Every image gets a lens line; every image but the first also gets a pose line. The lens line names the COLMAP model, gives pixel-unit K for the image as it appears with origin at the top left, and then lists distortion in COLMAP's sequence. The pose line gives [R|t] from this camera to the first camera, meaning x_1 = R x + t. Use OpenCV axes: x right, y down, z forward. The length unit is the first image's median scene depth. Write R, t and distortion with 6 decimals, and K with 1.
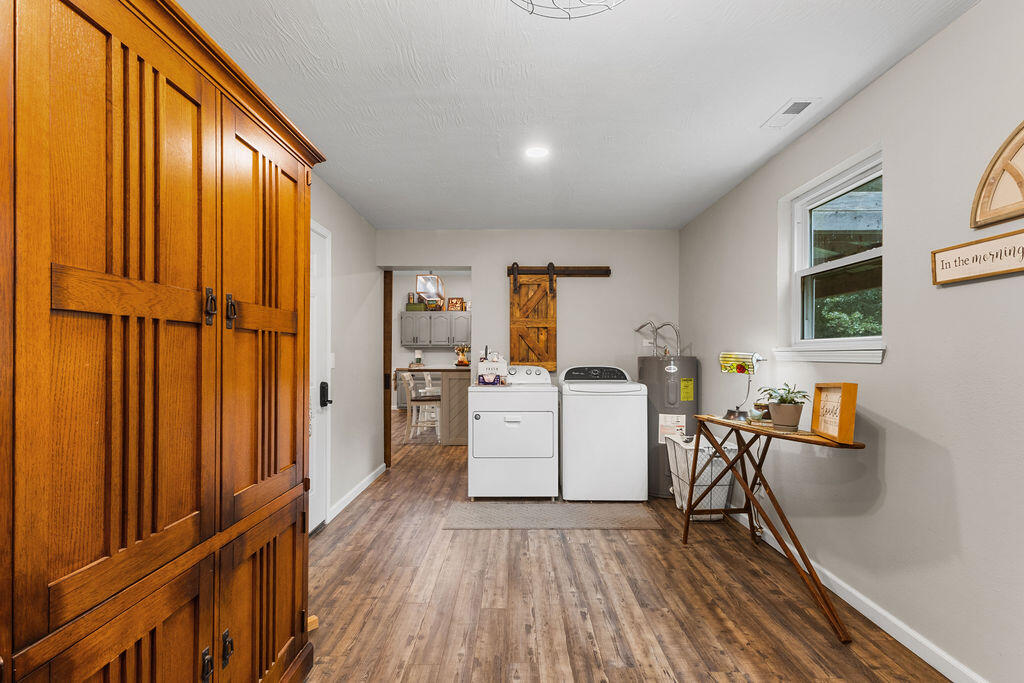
lens RADIAL K [[485.4, 0, 511.0], [0, 485.4, 348.8], [0, 0, 1]] dist [0.011600, 0.001919]
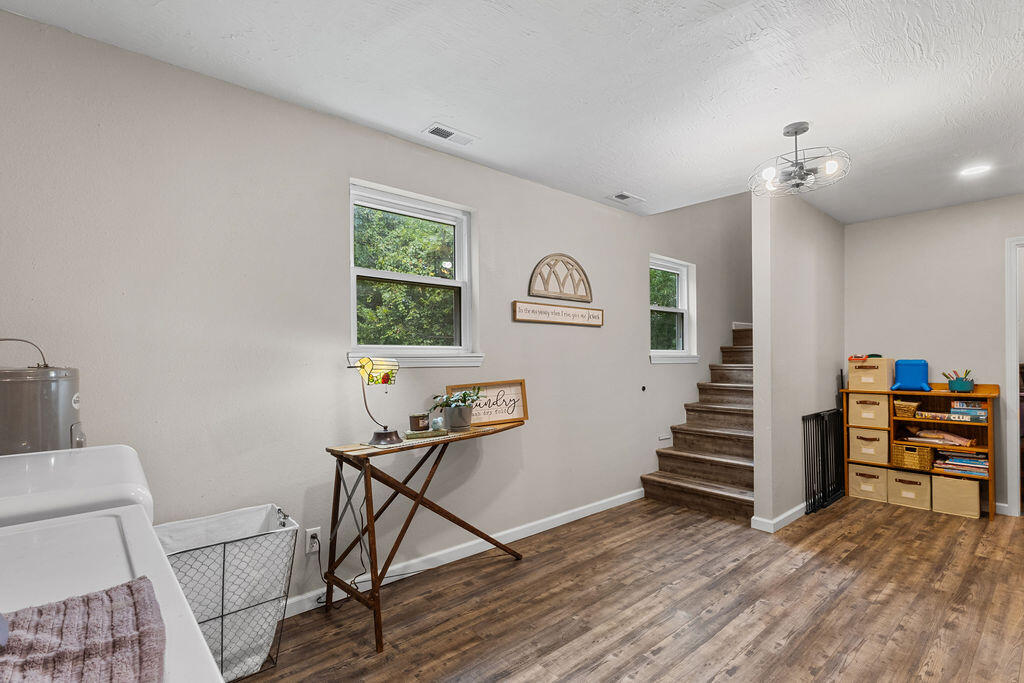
lens RADIAL K [[485.4, 0, 508.9], [0, 485.4, 348.0], [0, 0, 1]] dist [0.011600, 0.001919]
pose [[-0.665135, 0.021338, 0.746418, -0.352678], [-0.003564, 0.999490, -0.031748, 0.019503], [-0.746715, -0.023777, -0.664719, 1.818427]]
